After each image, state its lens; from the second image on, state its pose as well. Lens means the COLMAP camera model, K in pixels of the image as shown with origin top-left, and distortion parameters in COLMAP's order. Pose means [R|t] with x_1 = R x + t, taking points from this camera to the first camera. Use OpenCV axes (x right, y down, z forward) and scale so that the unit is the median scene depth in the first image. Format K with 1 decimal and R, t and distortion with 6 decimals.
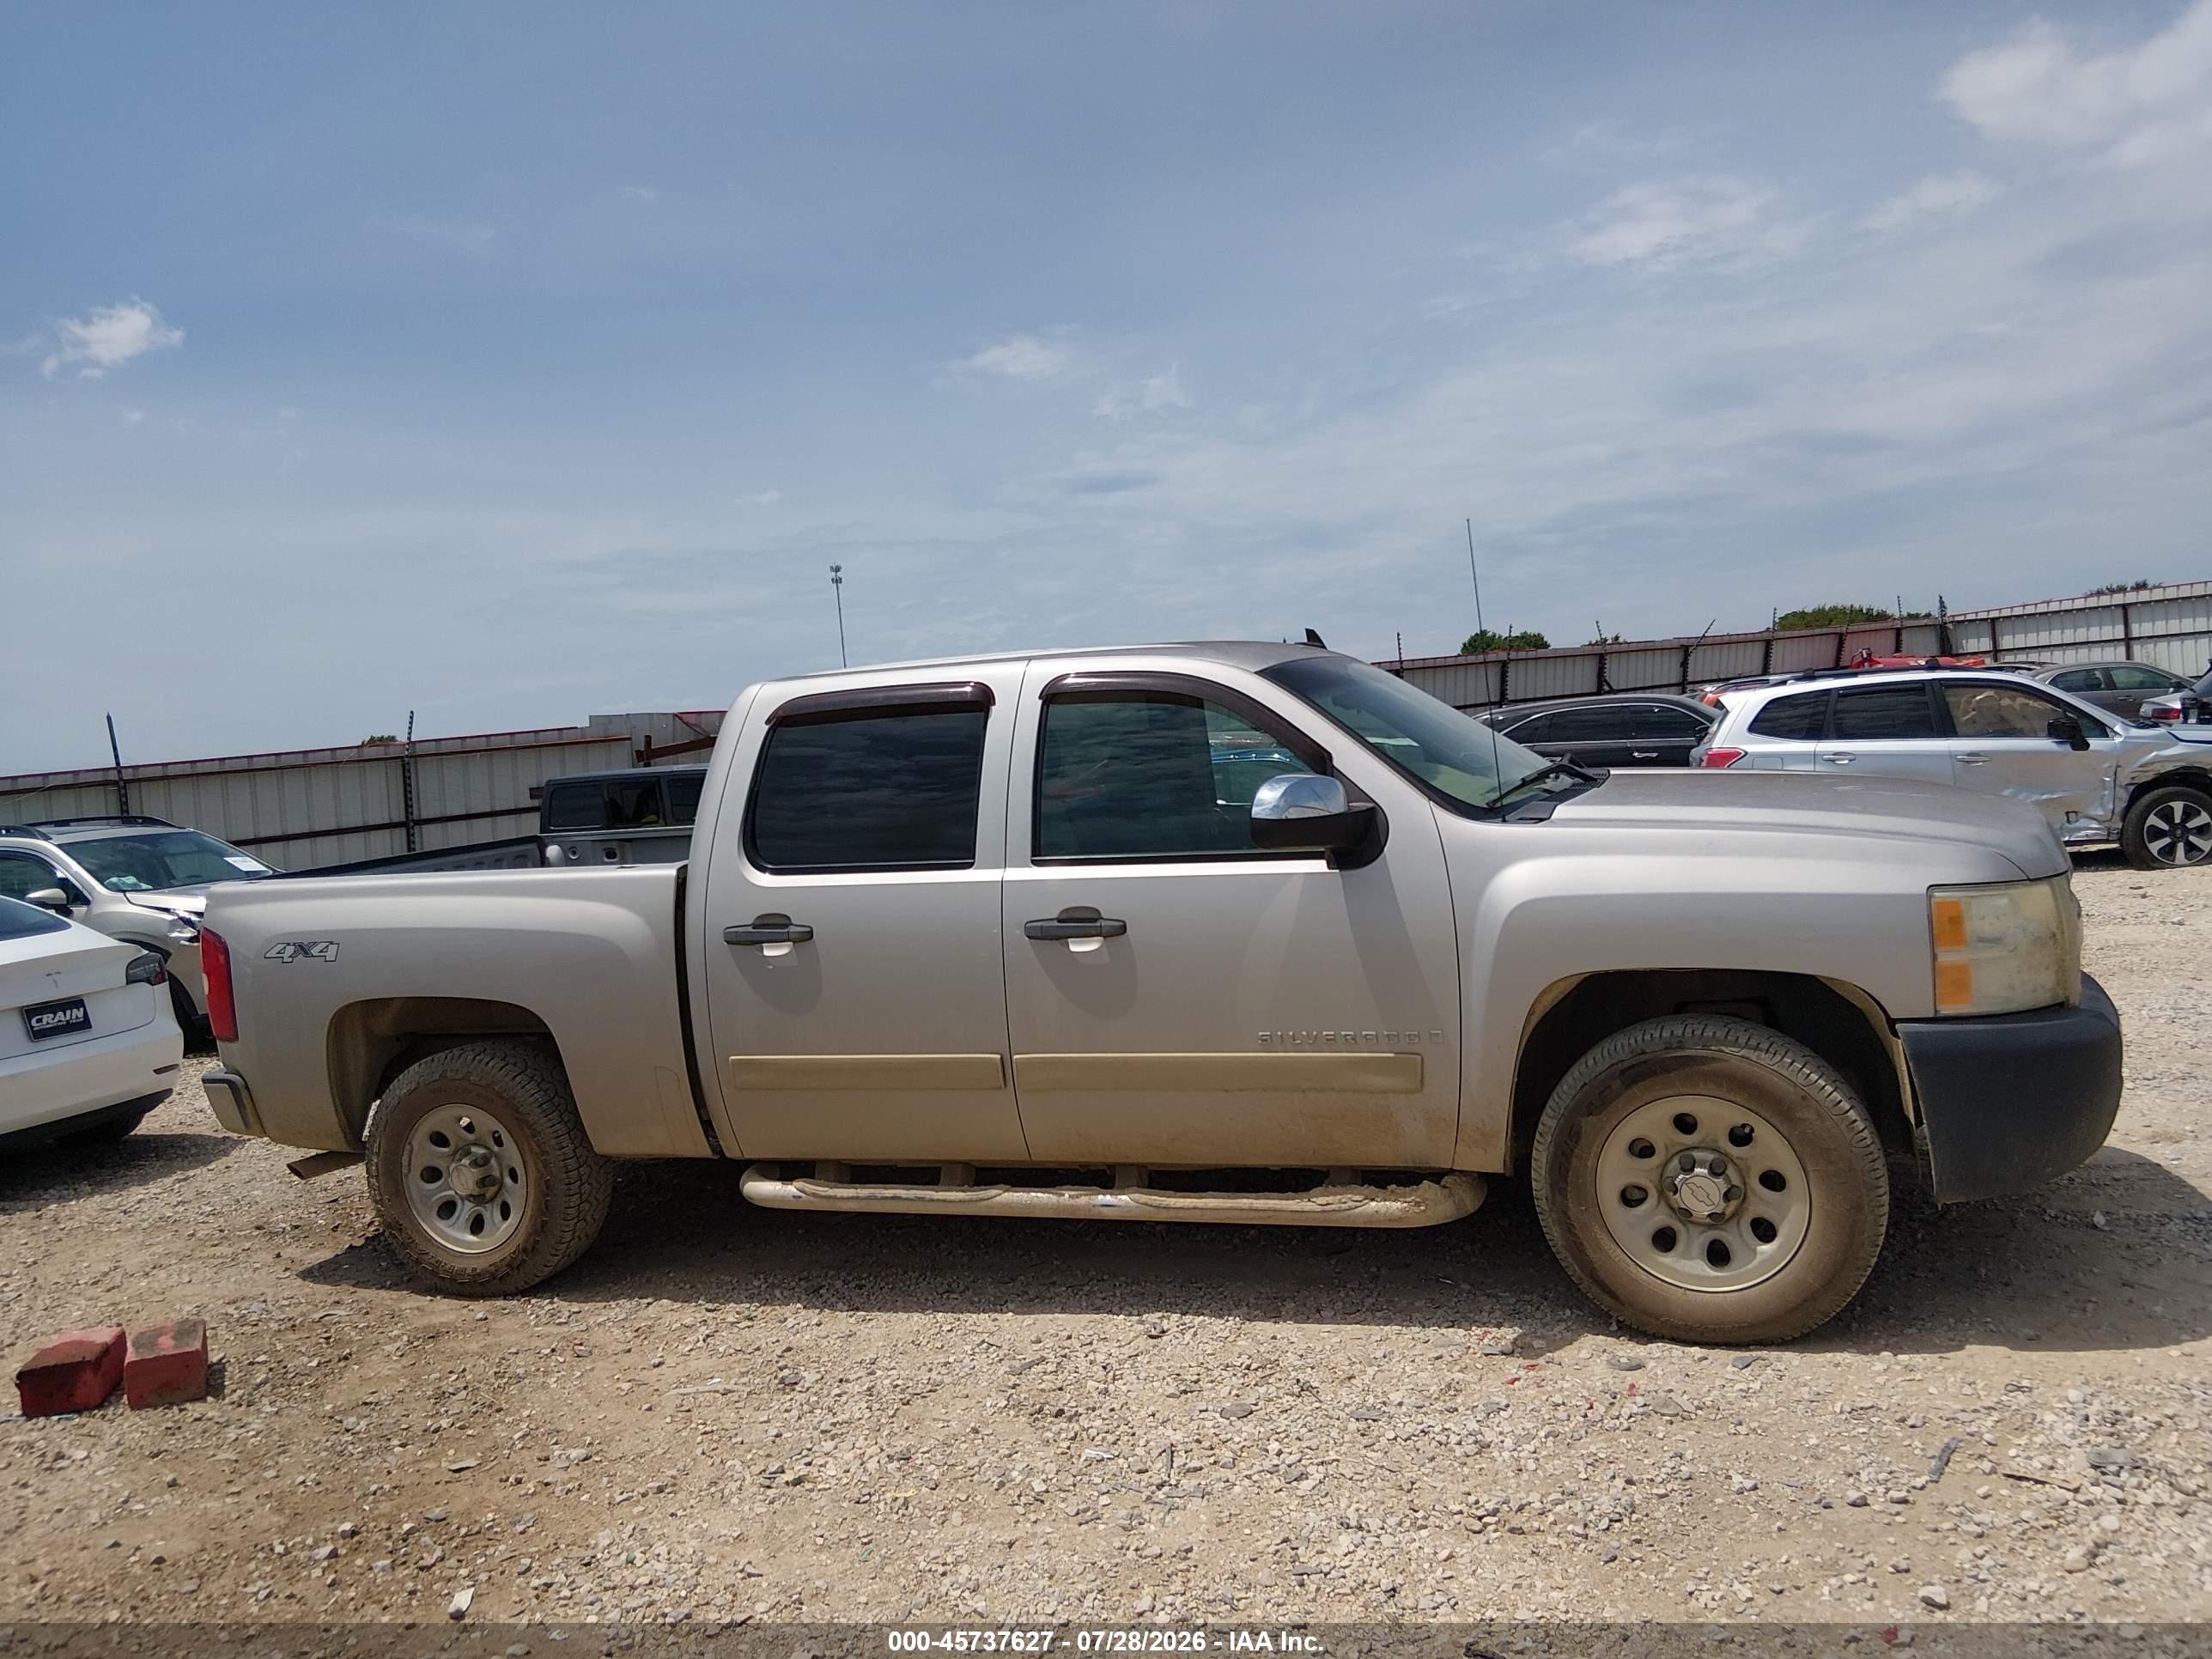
lens RADIAL K [[1662.5, 0, 1115.1], [0, 1662.5, 844.7], [0, 0, 1]] dist [0.082256, -0.149827]
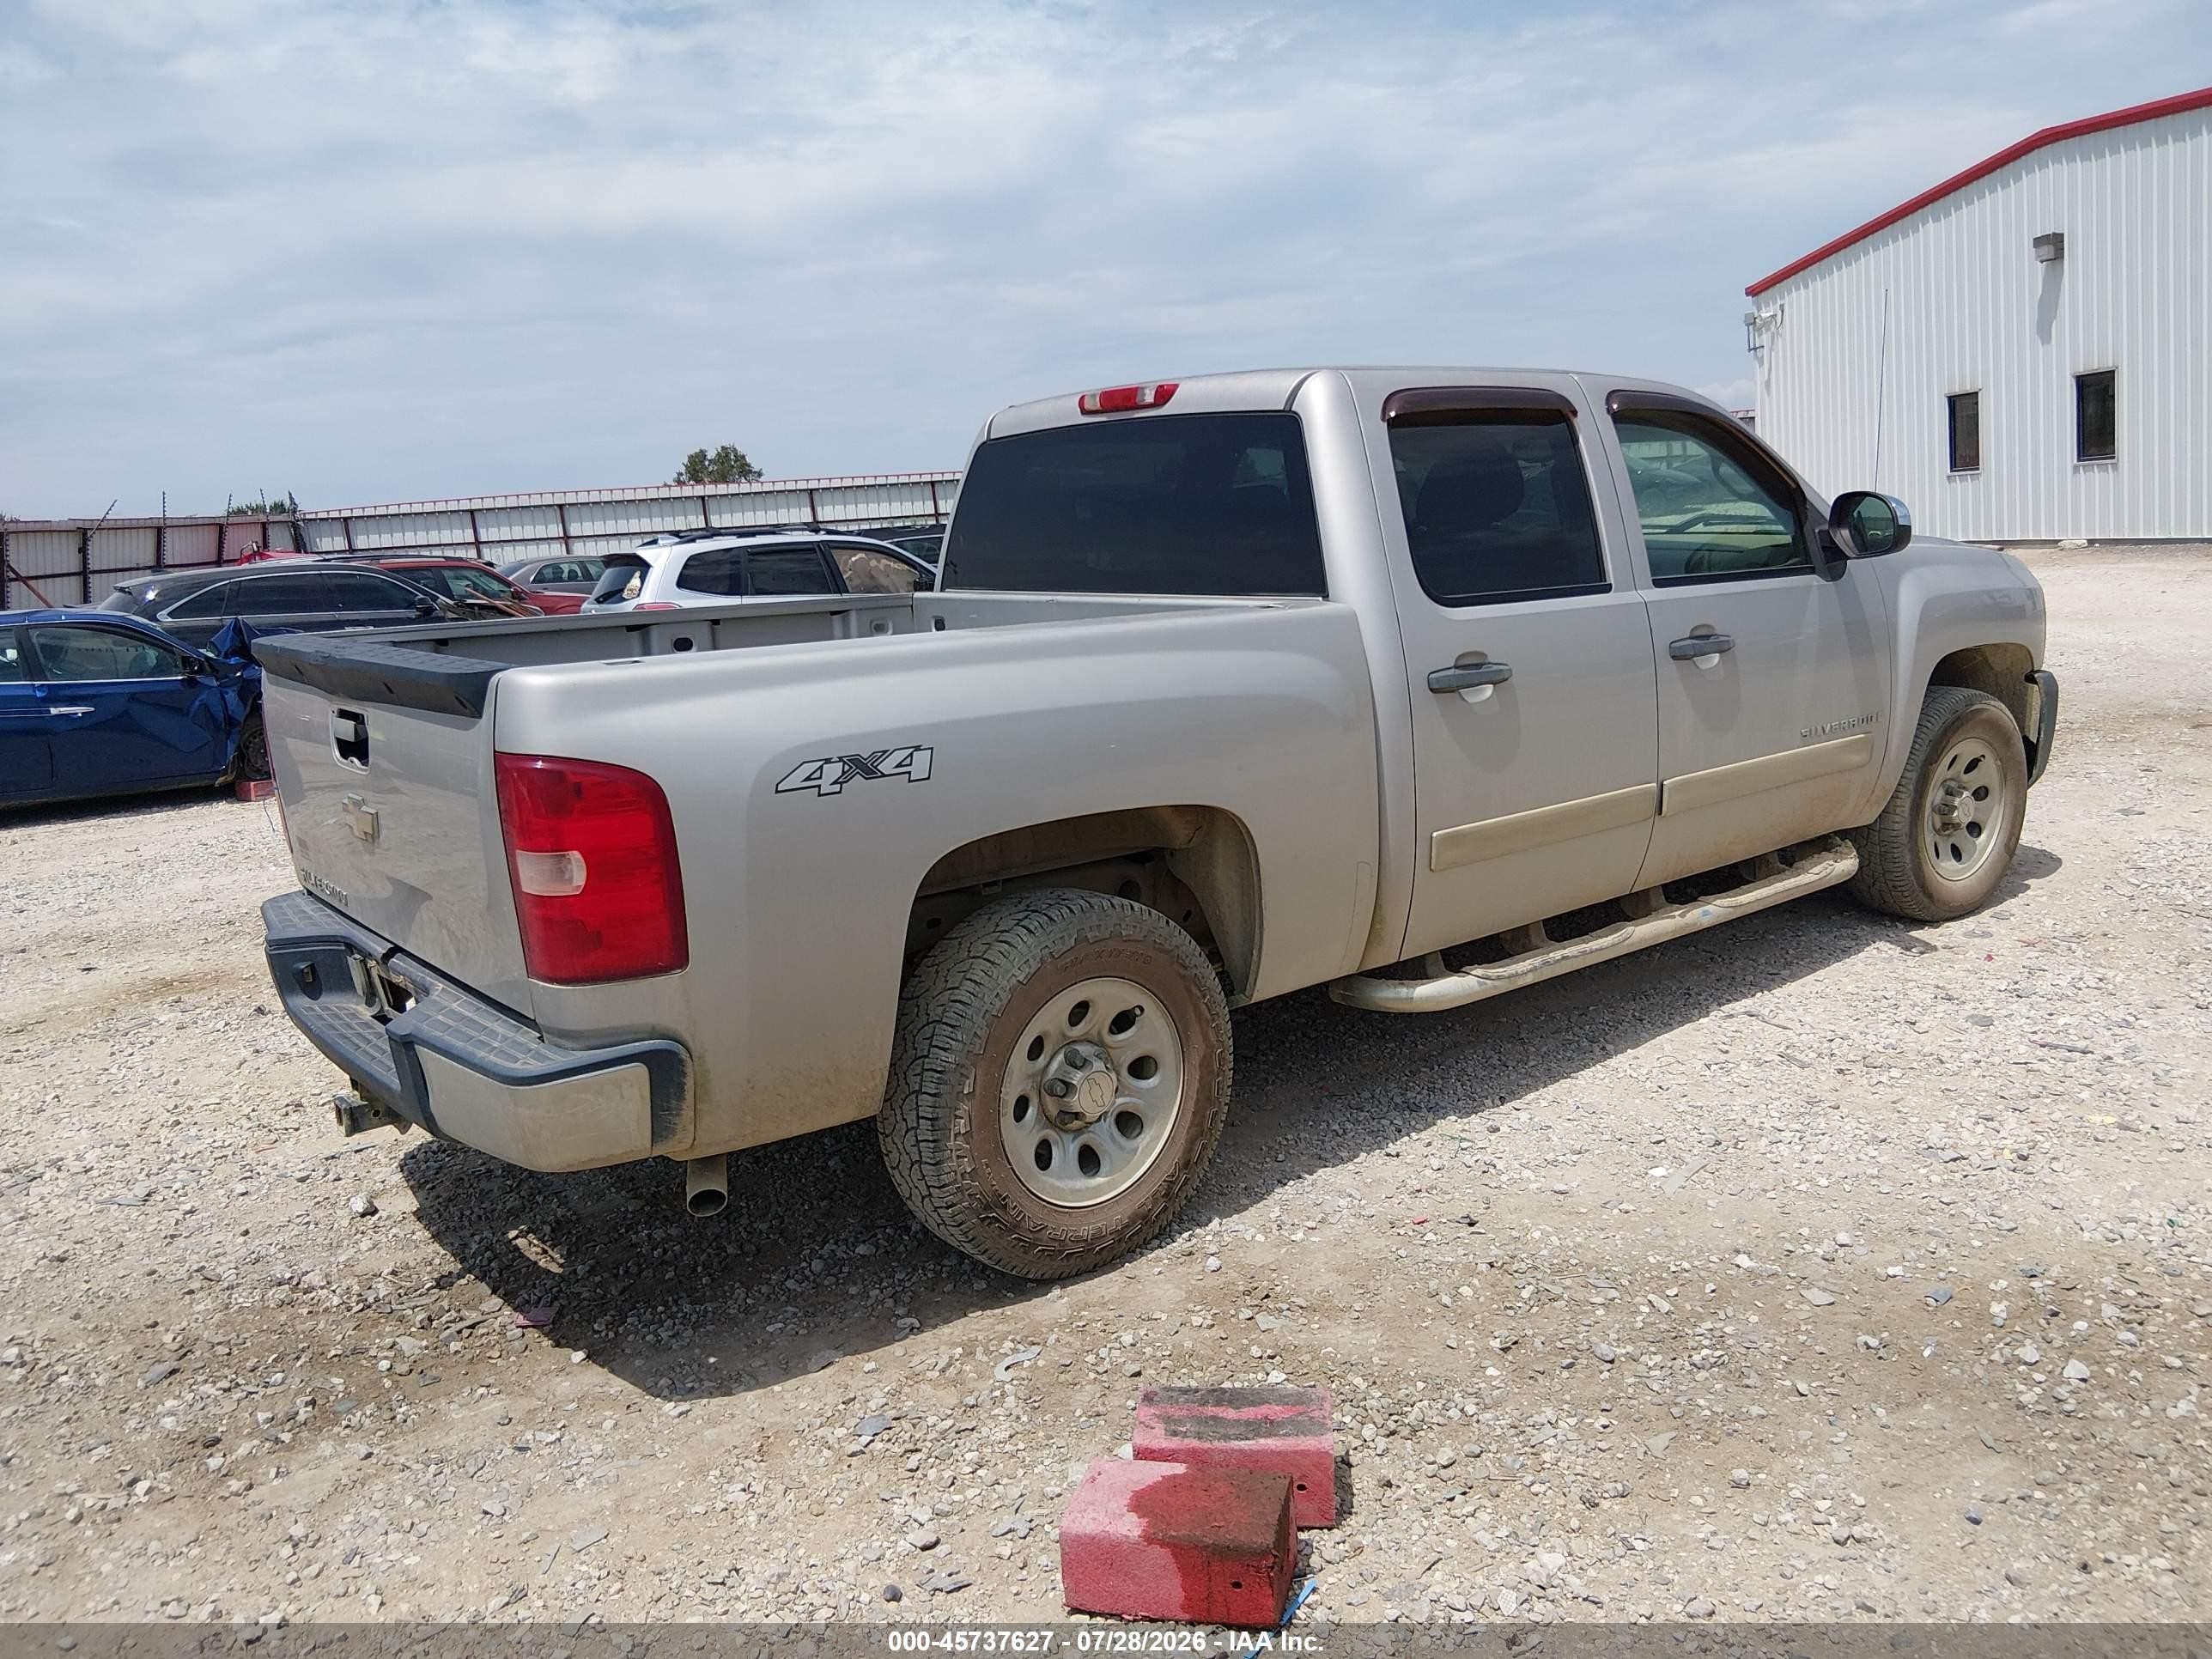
lens RADIAL K [[1694.1, 0, 1115.2], [0, 1694.1, 823.8], [0, 0, 1]] dist [0.081796, -0.151959]
pose [[0.525478, -0.100859, 0.844808, -0.885160], [0.073893, 0.994607, 0.072781, 0.044781], [-0.847593, 0.024180, 0.530096, 0.607255]]
